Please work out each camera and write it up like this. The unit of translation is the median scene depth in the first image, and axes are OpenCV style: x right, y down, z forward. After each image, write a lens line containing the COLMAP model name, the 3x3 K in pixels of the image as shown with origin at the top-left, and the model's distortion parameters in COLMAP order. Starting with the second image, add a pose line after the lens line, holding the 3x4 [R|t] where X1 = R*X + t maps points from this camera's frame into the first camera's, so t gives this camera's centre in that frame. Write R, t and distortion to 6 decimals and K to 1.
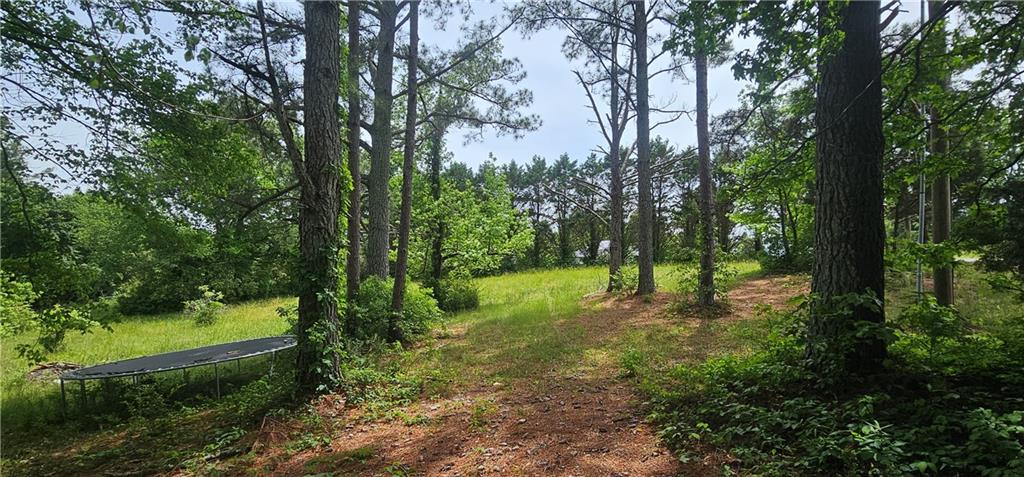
lens RADIAL K [[446.8, 0, 472.2], [0, 446.8, 250.6], [0, 0, 1]] dist [-0.000358, 0.000120]
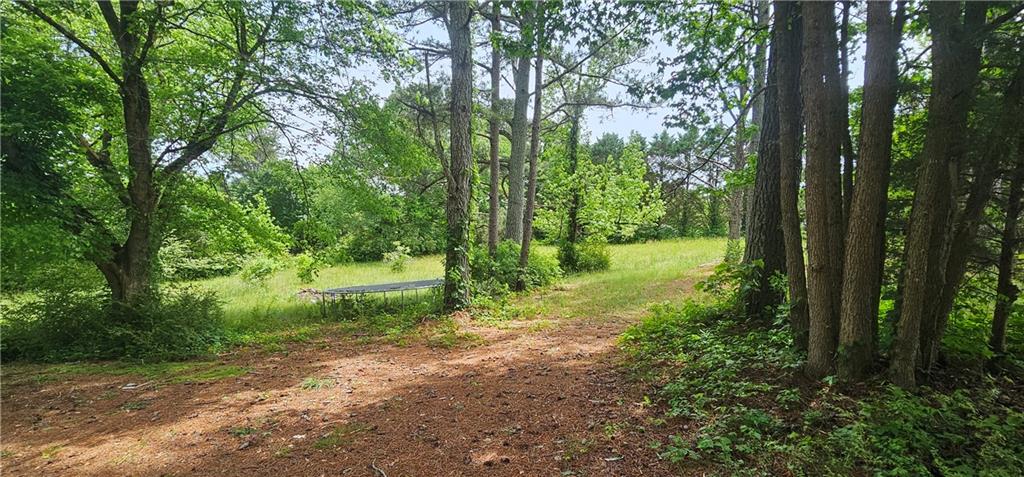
lens RADIAL K [[446.8, 0, 472.2], [0, 446.8, 250.6], [0, 0, 1]] dist [-0.000358, 0.000120]
pose [[0.930025, 0.046733, -0.364514, 0.104961], [-0.016500, 0.996191, 0.085619, -0.013716], [0.367127, -0.073613, 0.927254, -0.169187]]
